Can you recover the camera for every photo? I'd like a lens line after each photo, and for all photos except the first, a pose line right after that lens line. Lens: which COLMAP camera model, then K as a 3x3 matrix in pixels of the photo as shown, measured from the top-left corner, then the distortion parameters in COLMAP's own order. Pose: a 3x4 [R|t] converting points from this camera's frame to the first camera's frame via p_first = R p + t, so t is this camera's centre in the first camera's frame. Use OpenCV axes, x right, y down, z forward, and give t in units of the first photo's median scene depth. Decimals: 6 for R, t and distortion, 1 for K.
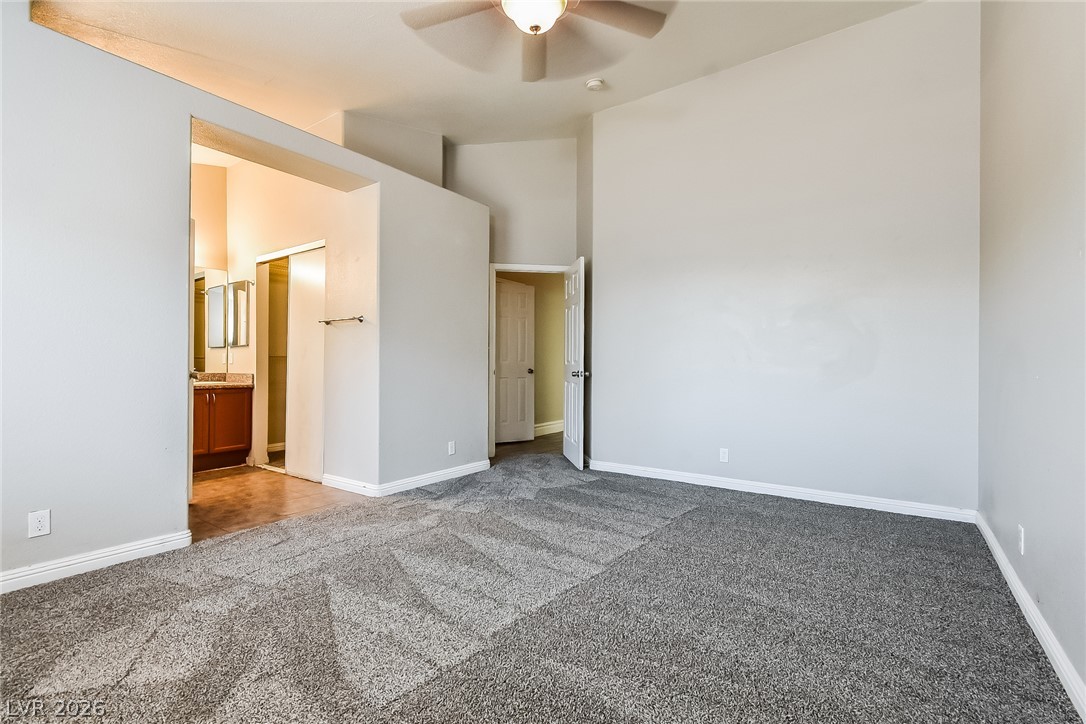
lens RADIAL K [[487.9, 0, 549.4], [0, 487.9, 371.5], [0, 0, 1]] dist [0.000383, 0.000028]
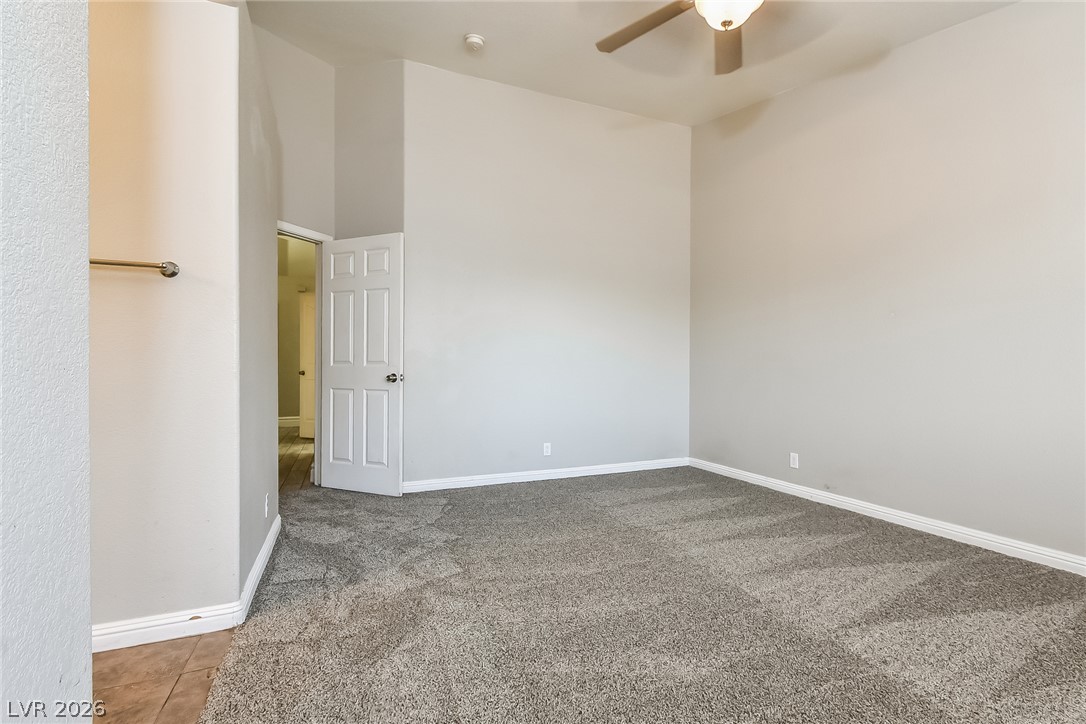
lens RADIAL K [[487.9, 0, 549.4], [0, 487.9, 371.5], [0, 0, 1]] dist [0.000383, 0.000028]
pose [[0.514964, -0.005766, 0.857192, -0.585740], [0.006947, 0.999973, 0.002553, -0.007426], [-0.857183, 0.004640, 0.514990, 0.426219]]
